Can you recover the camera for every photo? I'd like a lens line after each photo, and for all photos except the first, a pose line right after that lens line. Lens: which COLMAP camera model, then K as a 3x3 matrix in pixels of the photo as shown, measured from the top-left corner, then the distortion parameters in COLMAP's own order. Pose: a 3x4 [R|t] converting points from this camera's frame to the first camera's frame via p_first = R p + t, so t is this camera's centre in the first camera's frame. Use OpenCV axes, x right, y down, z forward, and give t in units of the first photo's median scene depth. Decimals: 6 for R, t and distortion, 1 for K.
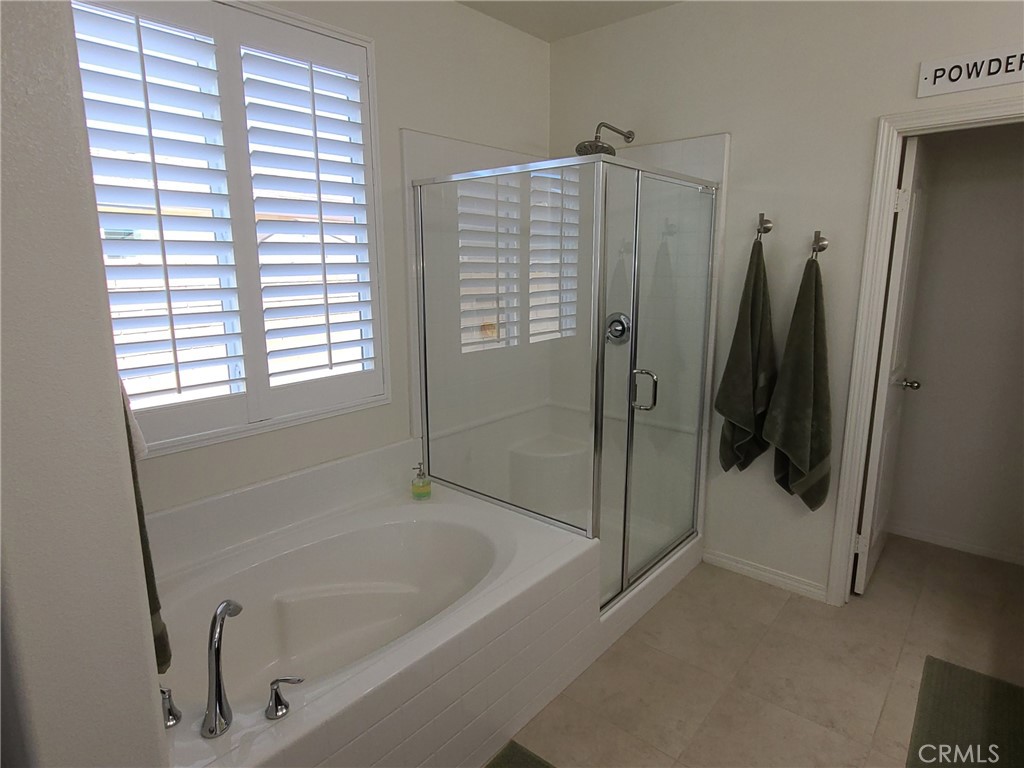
lens RADIAL K [[592.3, 0, 512.0], [0, 592.3, 384.0], [0, 0, 1]] dist [-0.002594, -0.001278]
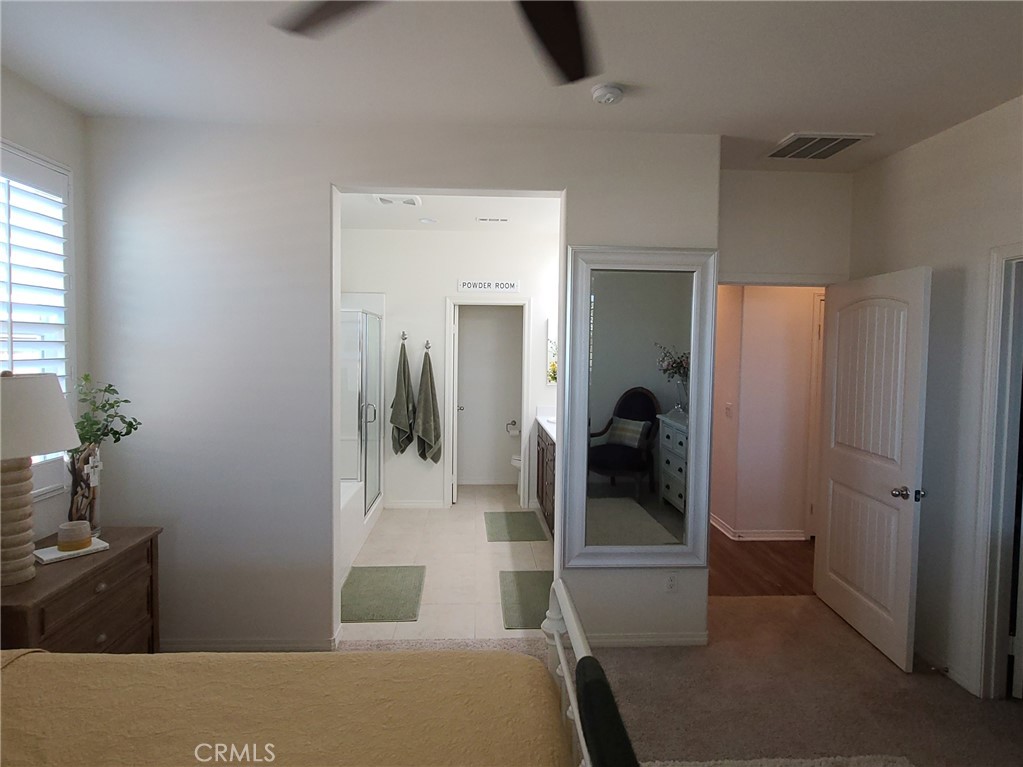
lens RADIAL K [[633.4, 0, 511.5], [0, 633.4, 383.5], [0, 0, 1]] dist [0.001751, -0.001476]
pose [[0.722189, -0.027832, 0.691136, -0.904888], [0.121111, 0.988843, -0.086732, 0.154471], [-0.681011, 0.146341, 0.717502, -0.920207]]
